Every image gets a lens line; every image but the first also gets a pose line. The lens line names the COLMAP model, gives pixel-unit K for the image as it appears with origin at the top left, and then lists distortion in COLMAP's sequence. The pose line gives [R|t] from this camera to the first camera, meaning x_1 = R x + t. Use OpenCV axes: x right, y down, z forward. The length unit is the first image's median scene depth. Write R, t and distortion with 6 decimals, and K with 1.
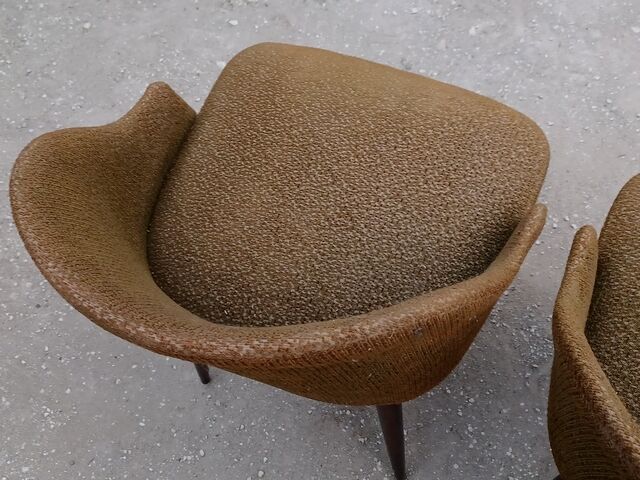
lens RADIAL K [[255.7, 0, 320.0], [0, 255.7, 240.0], [0, 0, 1]] dist [0.000648, 0.000518]
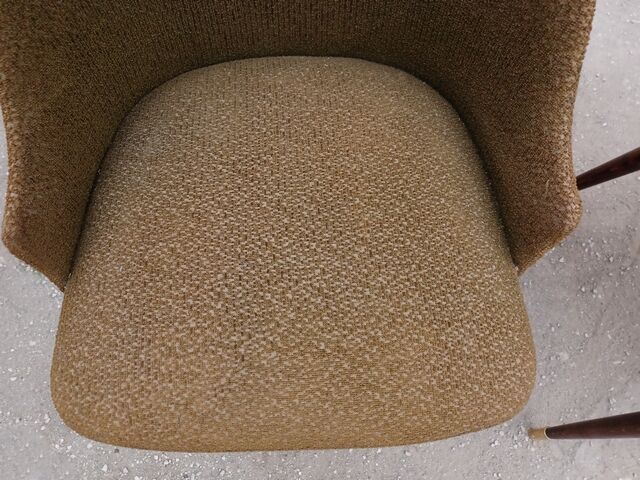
lens RADIAL K [[255.7, 0, 320.0], [0, 255.7, 240.0], [0, 0, 1]] dist [0.000648, 0.000518]
pose [[-0.875874, 0.480661, -0.042545, 0.031243], [-0.462552, -0.811209, 0.357751, -0.670420], [0.137444, 0.333024, 0.932847, 0.297341]]
